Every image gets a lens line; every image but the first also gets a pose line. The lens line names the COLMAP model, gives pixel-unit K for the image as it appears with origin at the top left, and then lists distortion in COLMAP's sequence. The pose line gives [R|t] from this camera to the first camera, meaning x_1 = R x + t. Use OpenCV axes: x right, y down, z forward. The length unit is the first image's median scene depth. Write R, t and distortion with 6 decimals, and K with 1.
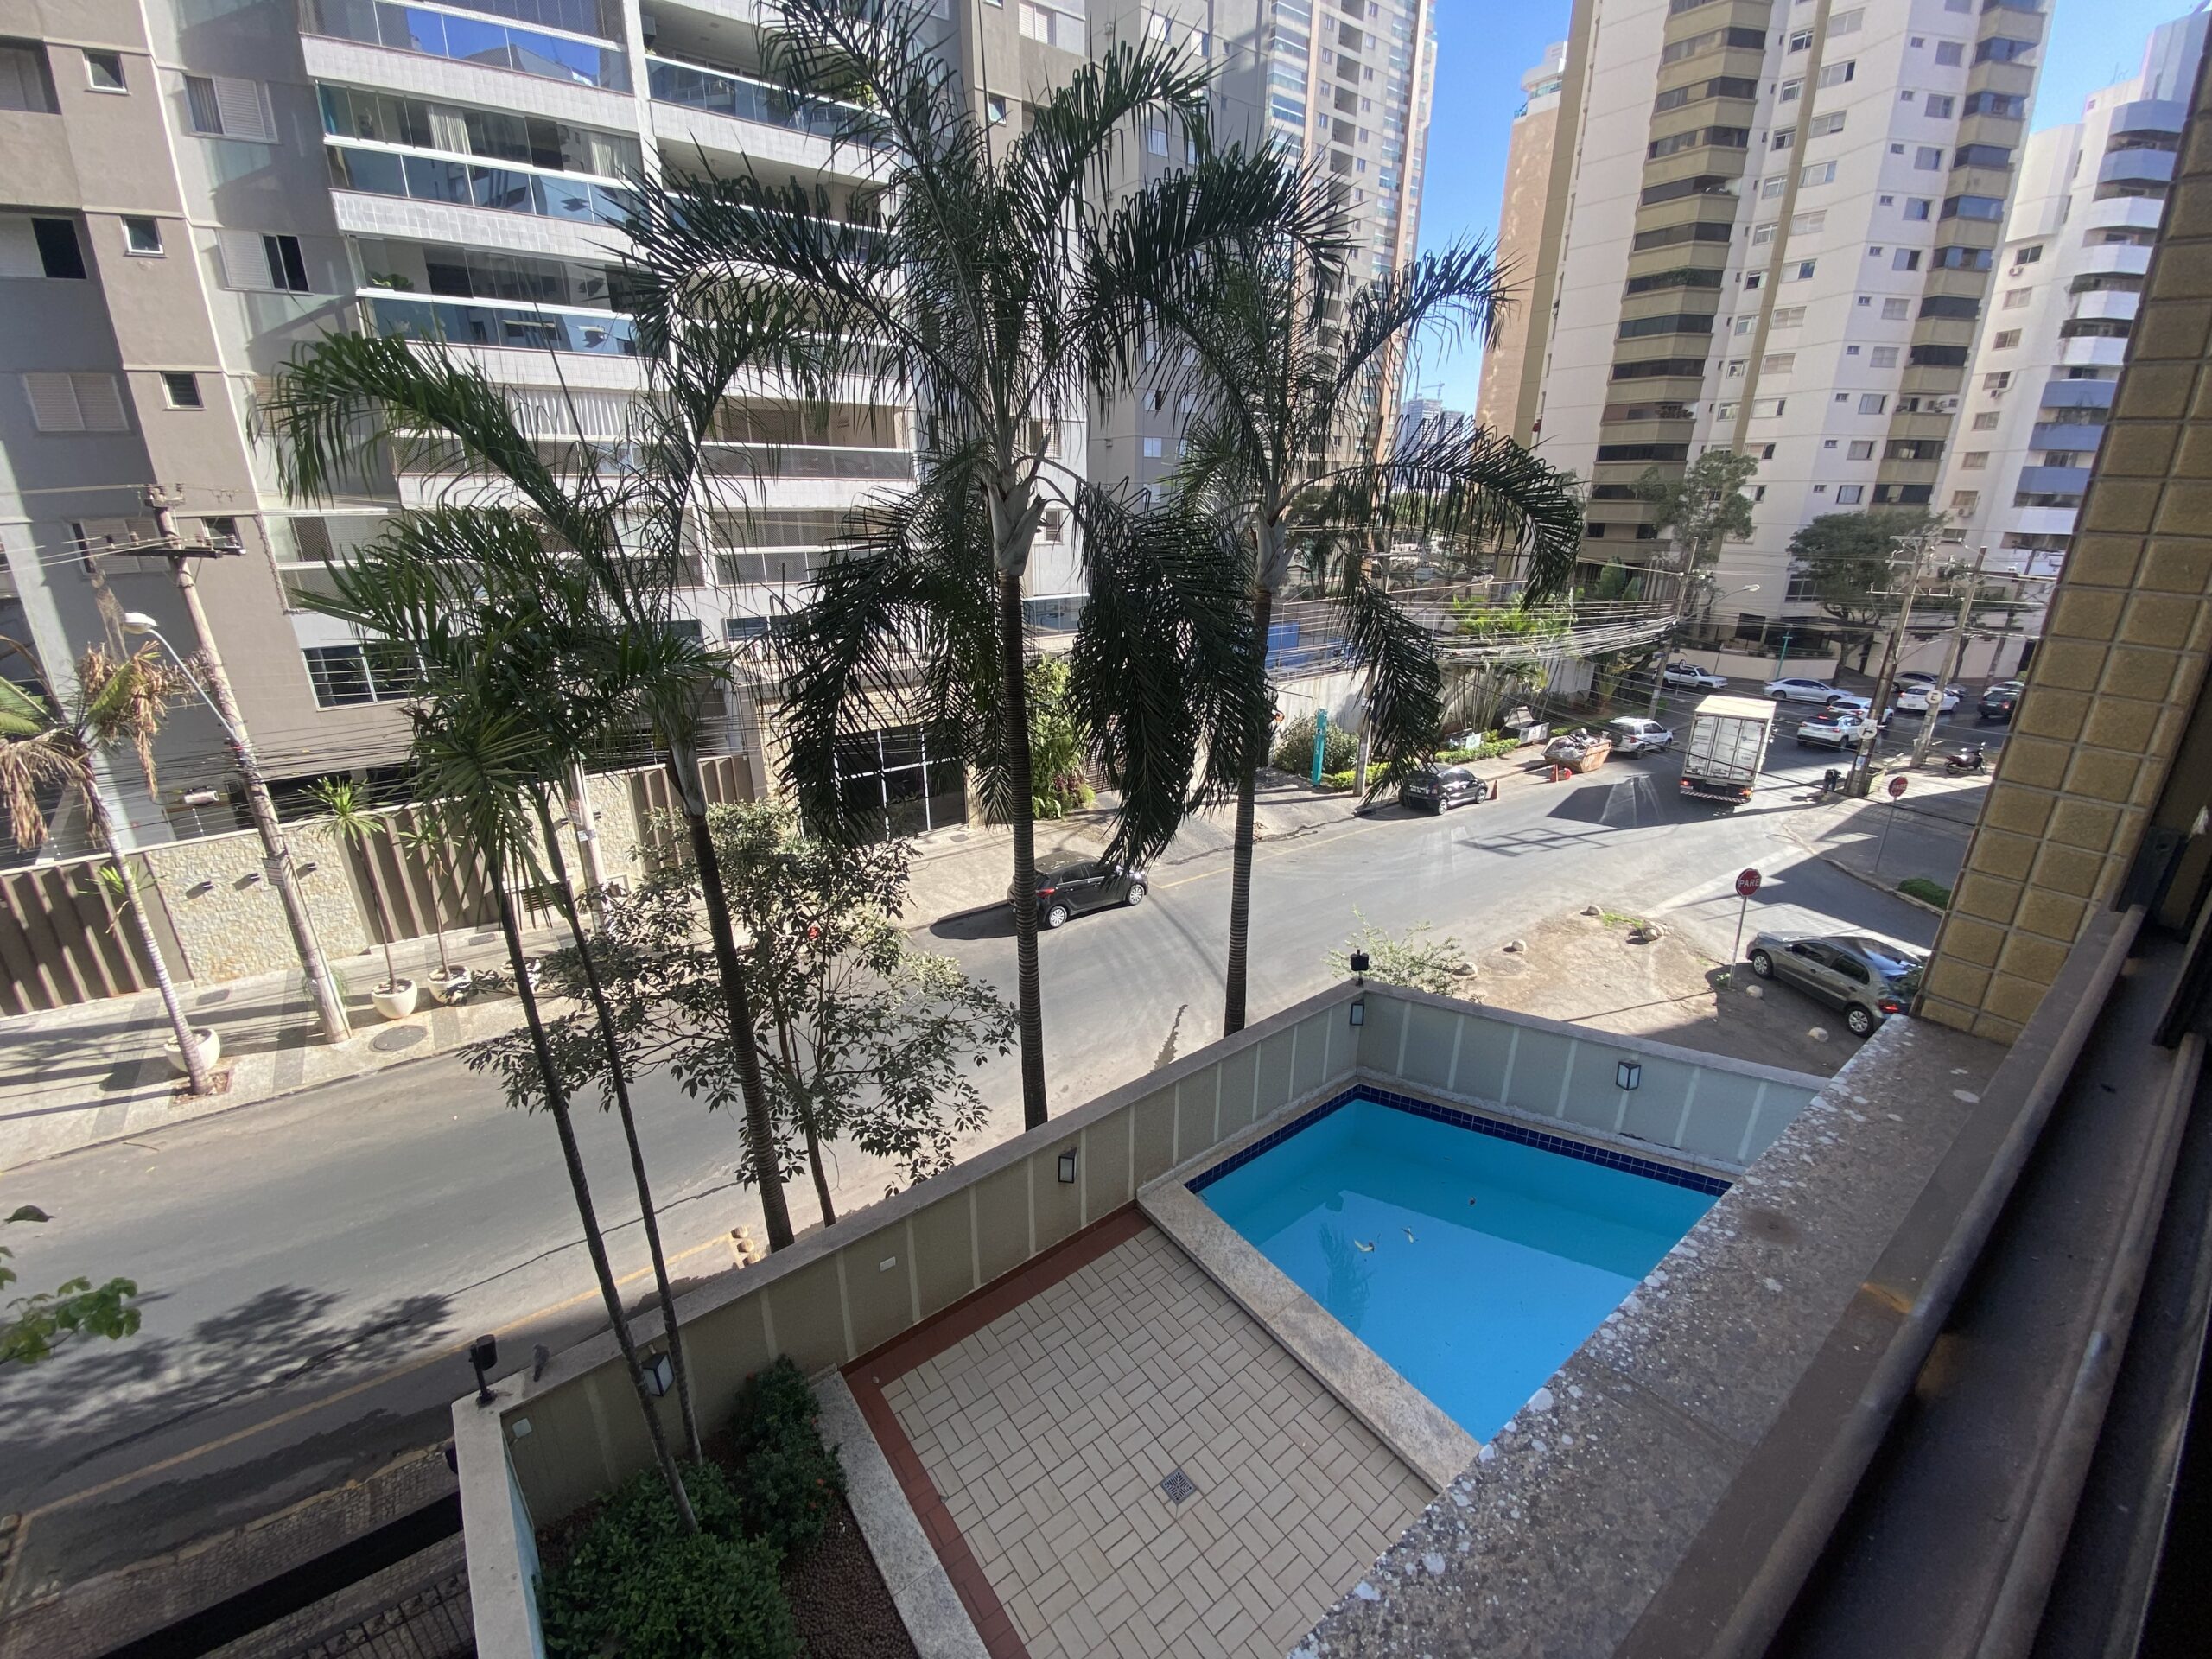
lens RADIAL K [[901.3, 0, 1088.8], [0, 901.3, 820.8], [0, 0, 1]] dist [-0.017951, -0.004432]
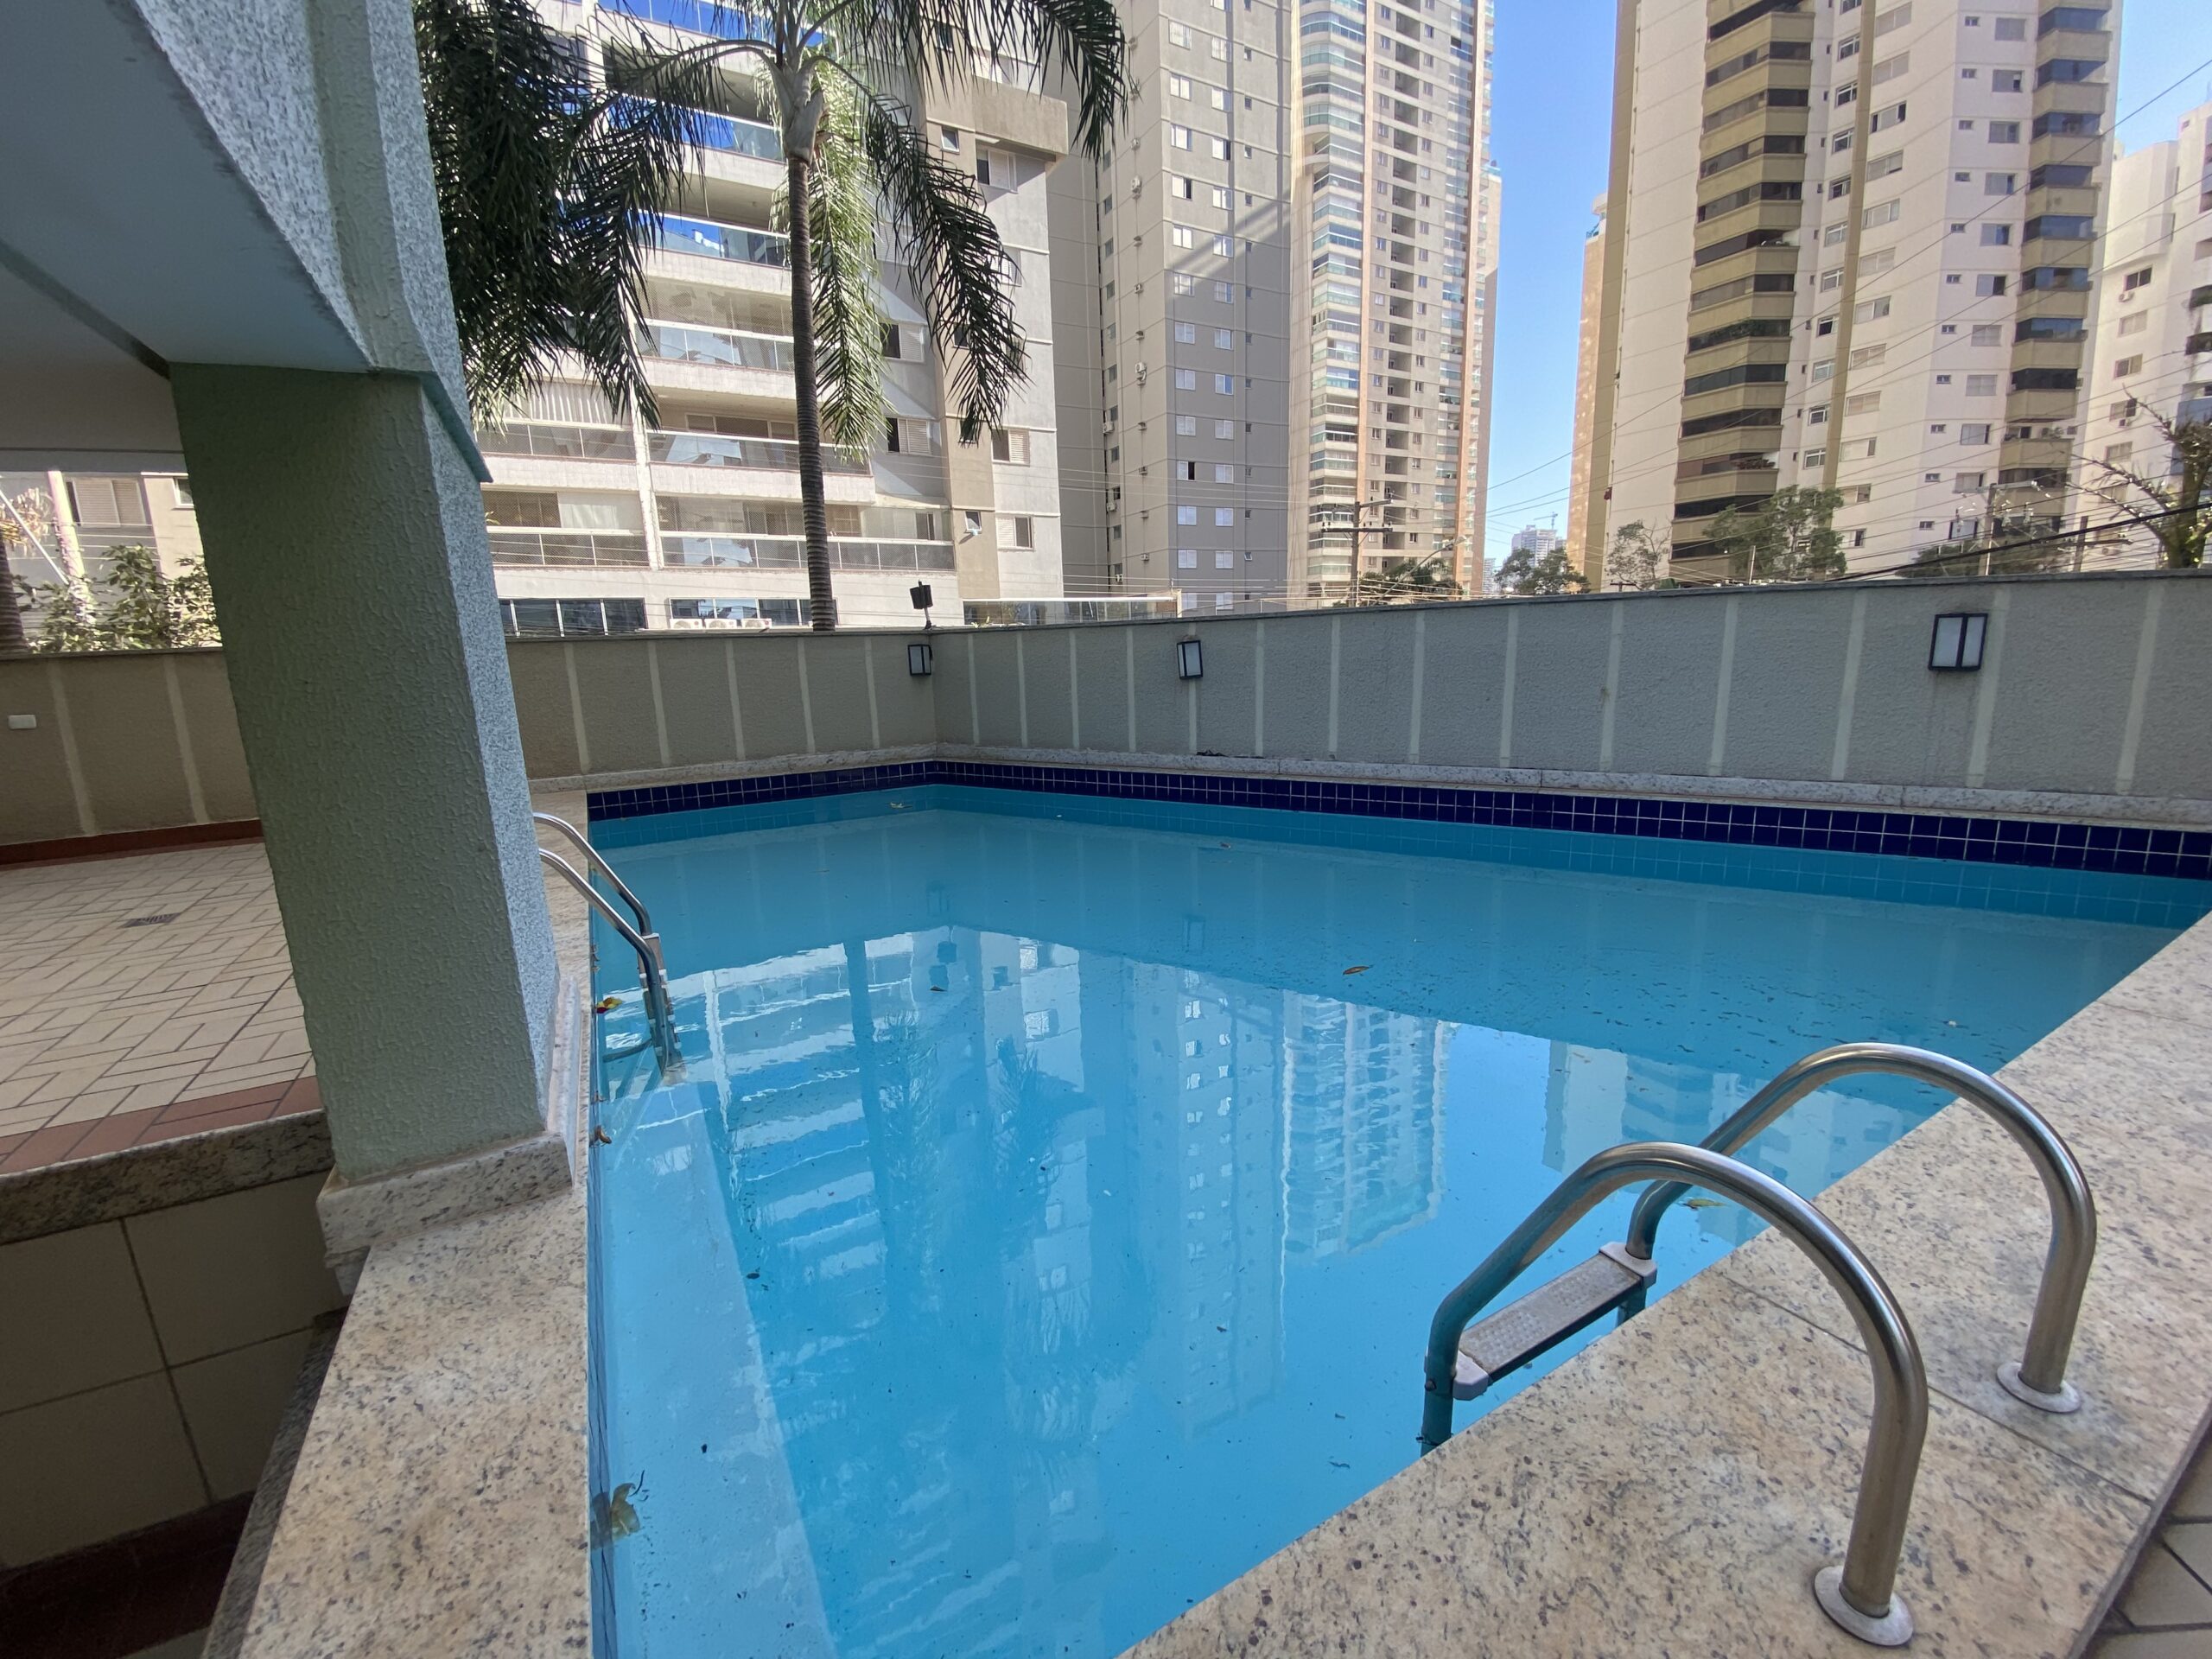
lens RADIAL K [[901.3, 0, 1101.4], [0, 901.3, 838.5], [0, 0, 1]] dist [-0.017951, -0.004432]
pose [[0.992889, -0.022065, -0.116980, 0.070863], [0.006330, 0.991068, -0.133204, 0.063915], [0.118874, 0.131516, 0.984161, 0.036269]]
